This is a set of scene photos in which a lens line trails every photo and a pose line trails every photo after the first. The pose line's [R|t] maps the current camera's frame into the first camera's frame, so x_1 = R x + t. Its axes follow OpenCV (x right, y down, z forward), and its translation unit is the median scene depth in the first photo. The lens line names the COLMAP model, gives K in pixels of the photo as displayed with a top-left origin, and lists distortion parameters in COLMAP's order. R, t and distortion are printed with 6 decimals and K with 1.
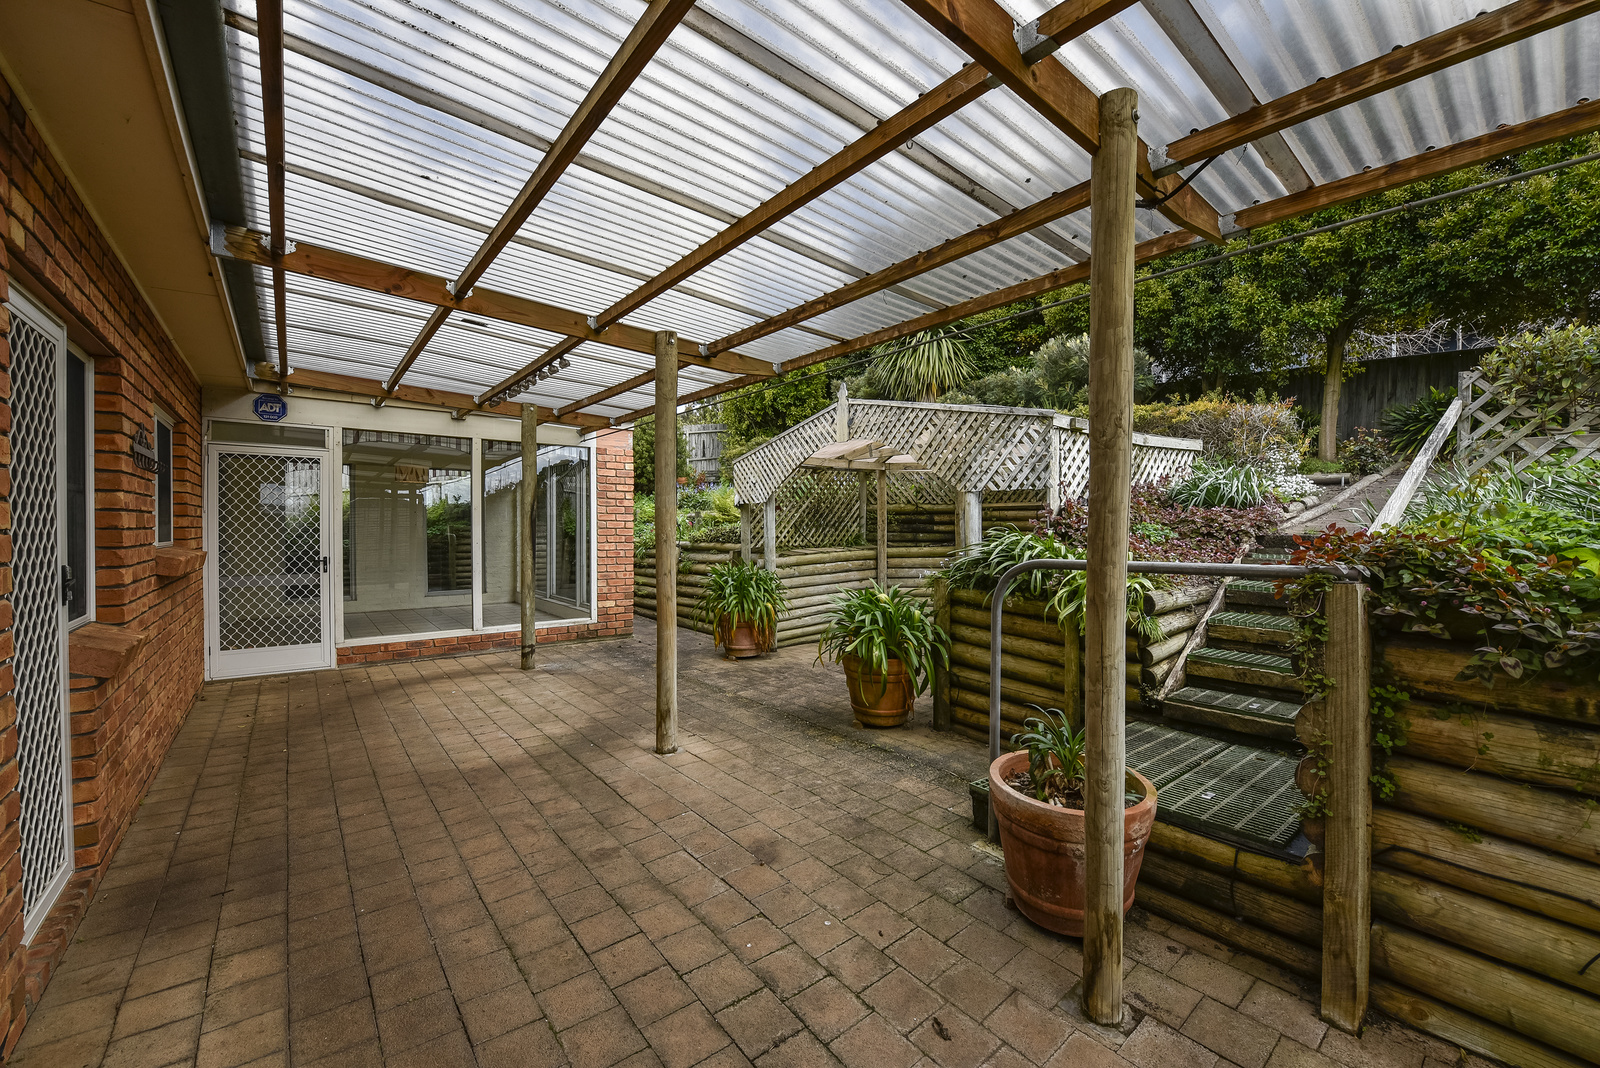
lens RADIAL K [[632.6, 0, 800.0], [0, 632.6, 534.0], [0, 0, 1]] dist [-0.009978, 0.000026]
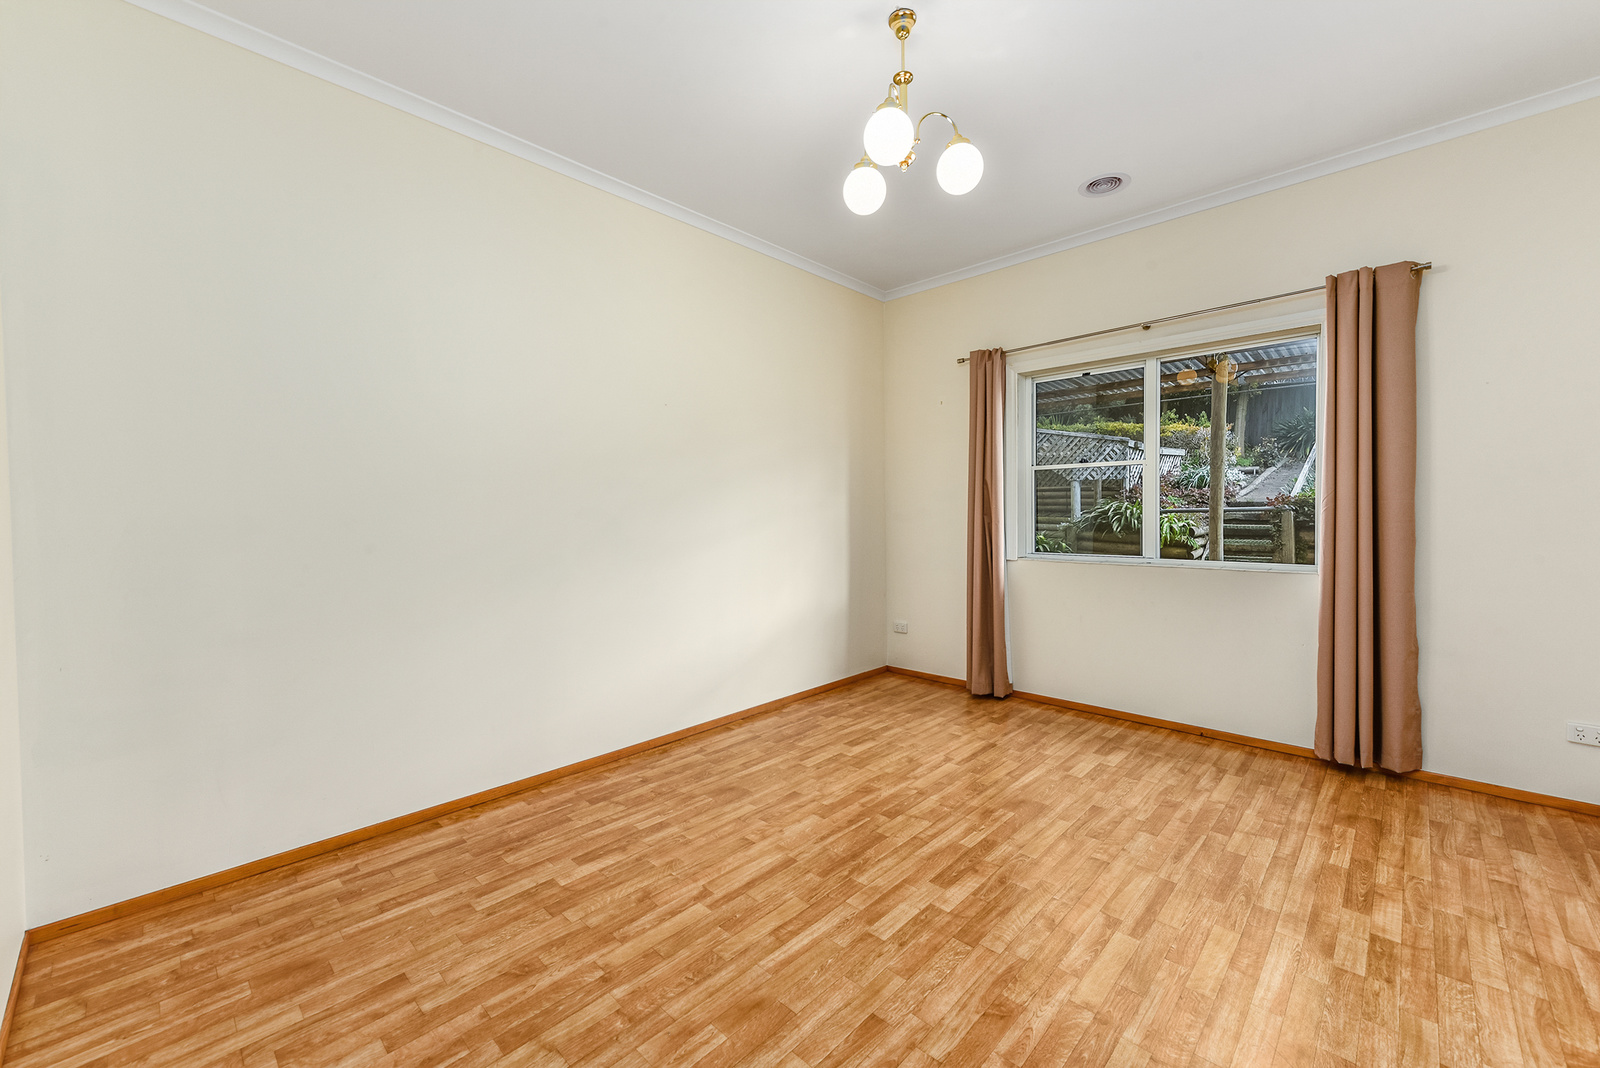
lens RADIAL K [[619.1, 0, 801.5], [0, 619.1, 523.2], [0, 0, 1]] dist [0.002350, 0.000061]
pose [[0.993517, -0.012952, 0.112943, -0.739389], [0.012149, 0.999896, 0.007794, 0.033482], [-0.113032, -0.006371, 0.993571, -0.703117]]
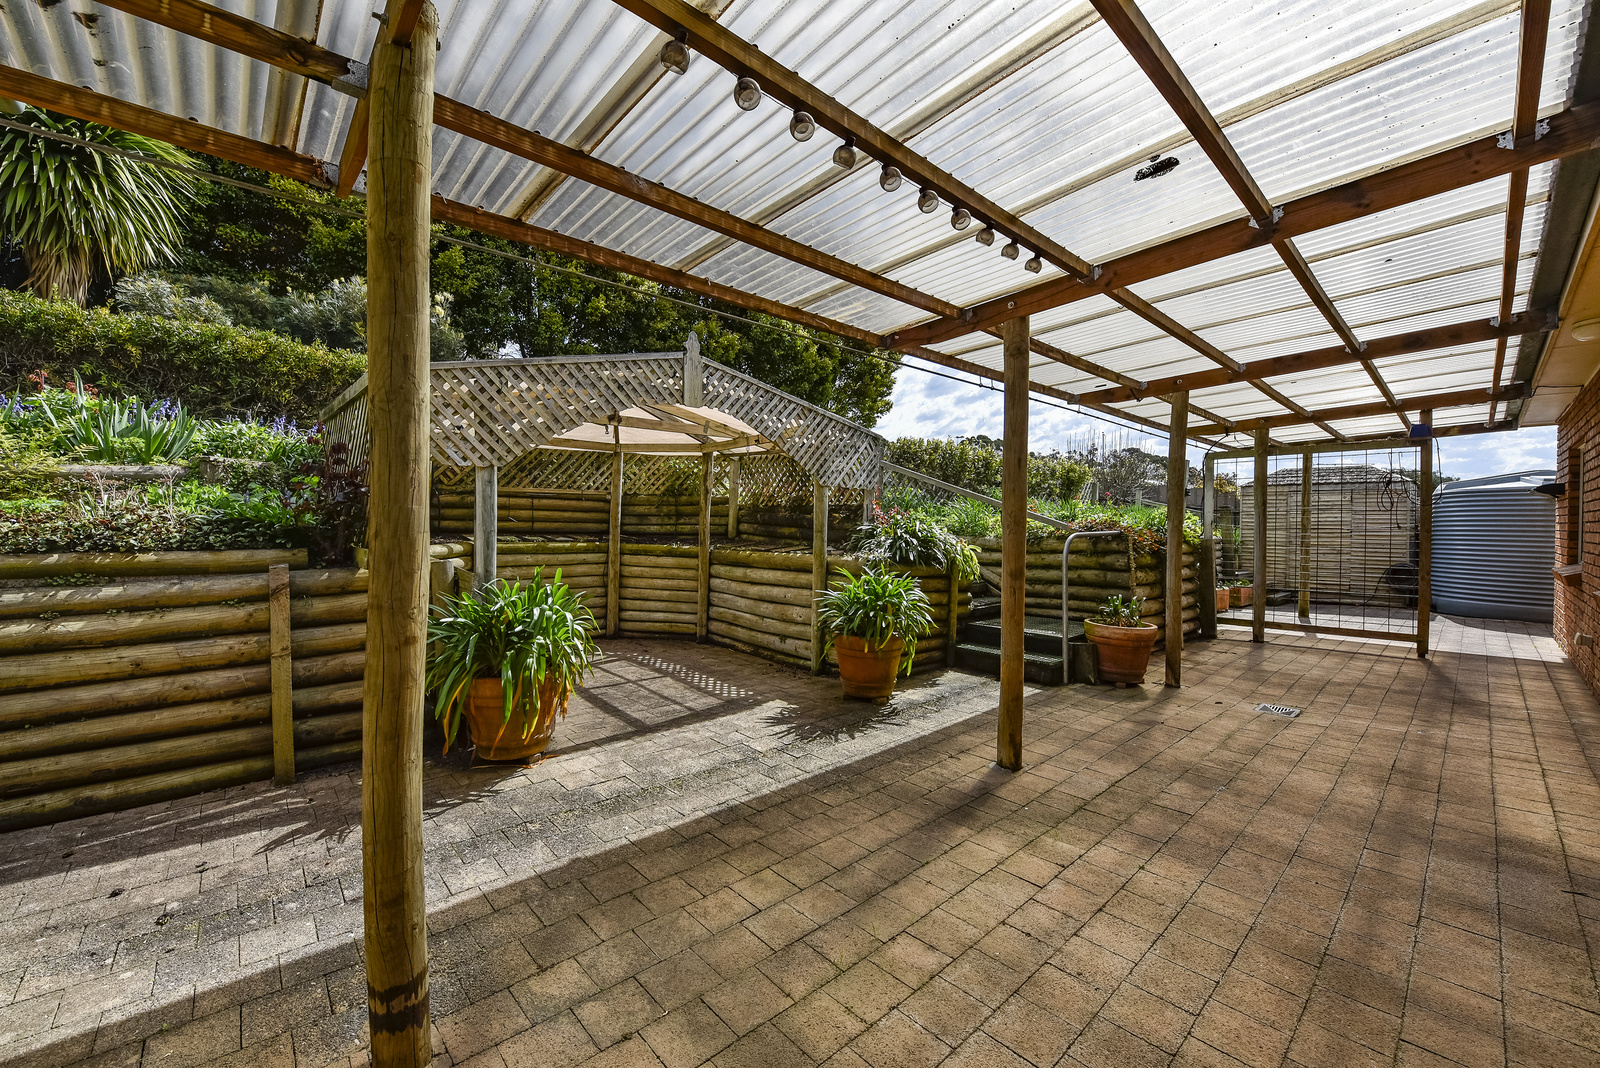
lens RADIAL K [[632.6, 0, 800.0], [0, 632.6, 534.0], [0, 0, 1]] dist [-0.009978, 0.000026]
pose [[-0.065320, -0.014428, 0.997760, -0.927747], [0.000049, 0.999895, 0.014462, 0.002422], [-0.997864, 0.000993, -0.065312, 1.166544]]
